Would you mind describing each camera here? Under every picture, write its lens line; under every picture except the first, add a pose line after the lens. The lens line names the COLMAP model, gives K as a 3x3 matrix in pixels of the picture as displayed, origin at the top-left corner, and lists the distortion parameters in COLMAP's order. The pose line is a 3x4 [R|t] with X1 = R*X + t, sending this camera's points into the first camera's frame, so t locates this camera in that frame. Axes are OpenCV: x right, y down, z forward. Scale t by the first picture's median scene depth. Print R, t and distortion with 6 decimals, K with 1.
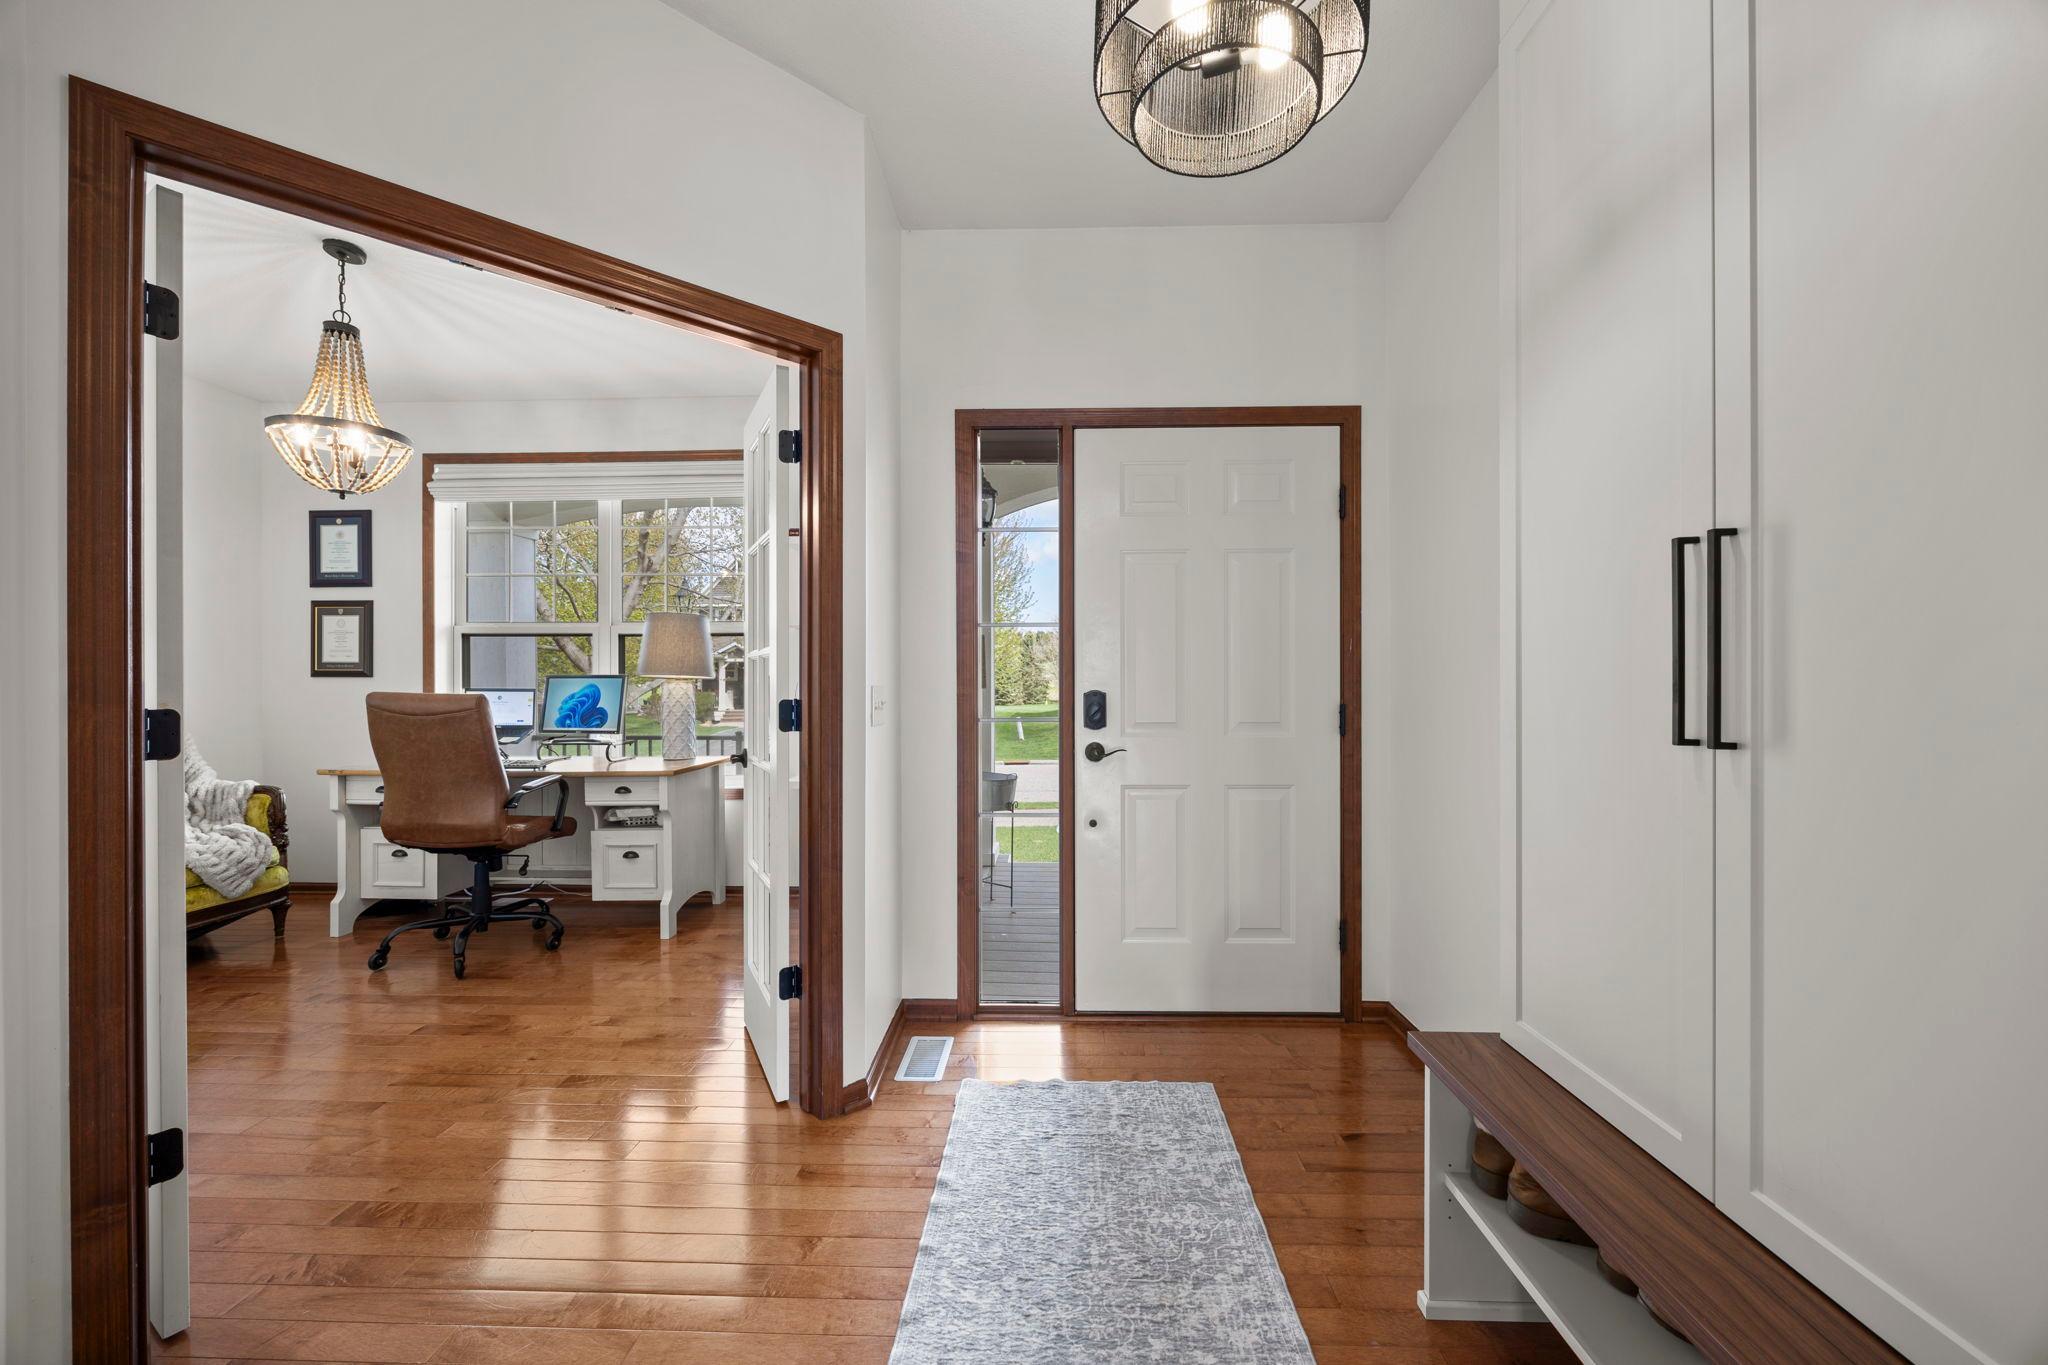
lens RADIAL K [[790.5, 0, 1028.2], [0, 790.5, 688.7], [0, 0, 1]] dist [-0.000781, -0.000117]
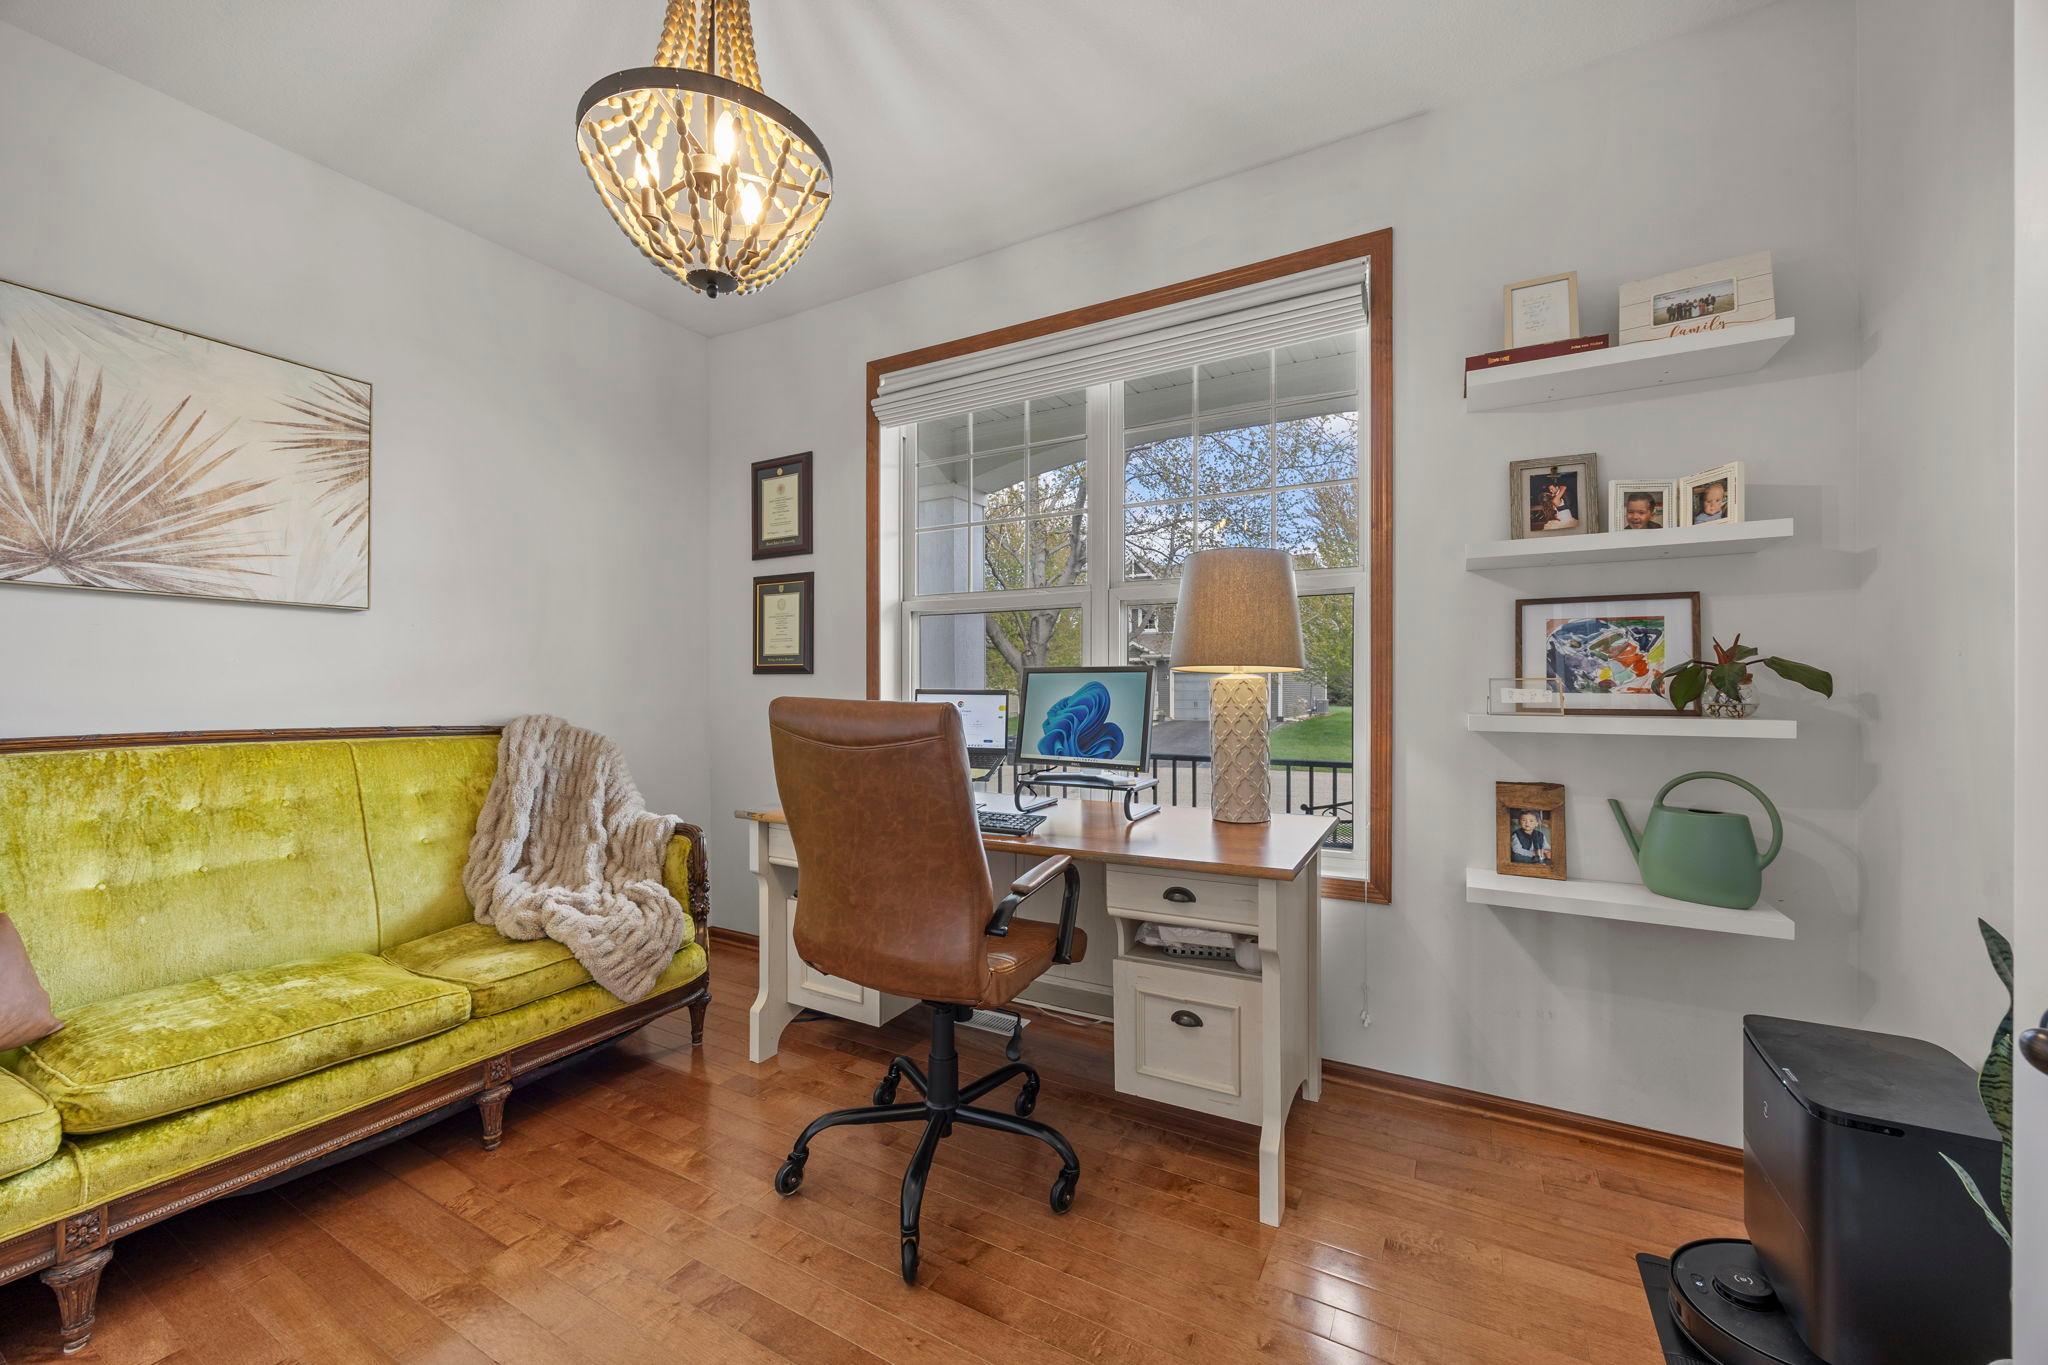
lens RADIAL K [[790.5, 0, 1028.2], [0, 790.5, 688.7], [0, 0, 1]] dist [-0.000781, -0.000117]
pose [[0.891588, 0.002400, -0.452841, -0.337091], [-0.002371, 0.999997, 0.000632, -0.001743], [0.452841, 0.000510, 0.891591, 0.463569]]
